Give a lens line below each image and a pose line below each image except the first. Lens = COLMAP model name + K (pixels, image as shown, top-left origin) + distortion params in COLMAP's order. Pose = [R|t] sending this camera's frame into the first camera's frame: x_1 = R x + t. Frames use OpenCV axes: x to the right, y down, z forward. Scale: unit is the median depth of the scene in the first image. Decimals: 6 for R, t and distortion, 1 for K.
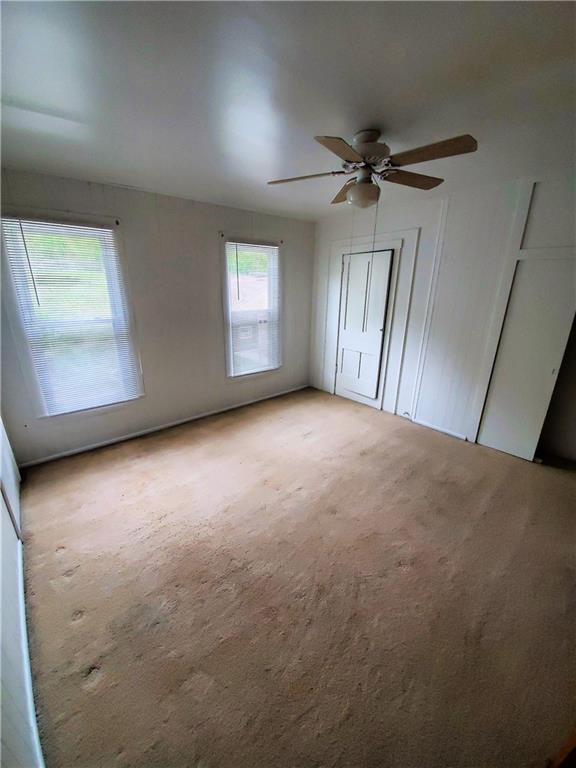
lens RADIAL K [[311.7, 0, 290.2], [0, 311.7, 383.7], [0, 0, 1]] dist [0.001008, -0.000006]
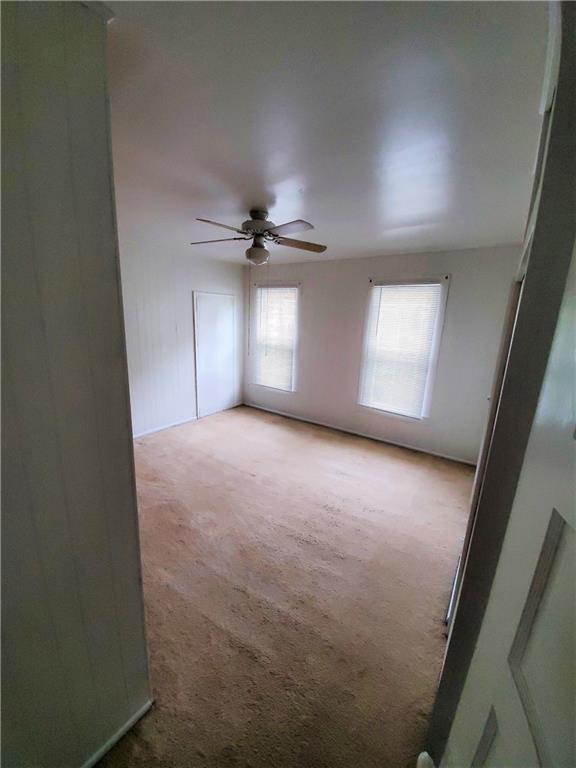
lens RADIAL K [[311.7, 0, 288.9], [0, 311.7, 389.1], [0, 0, 1]] dist [0.001008, -0.000006]
pose [[0.223636, 0.207472, -0.952335, 0.920603], [-0.346666, 0.930122, 0.121226, -0.140301], [0.910939, 0.303031, 0.279933, 0.532130]]
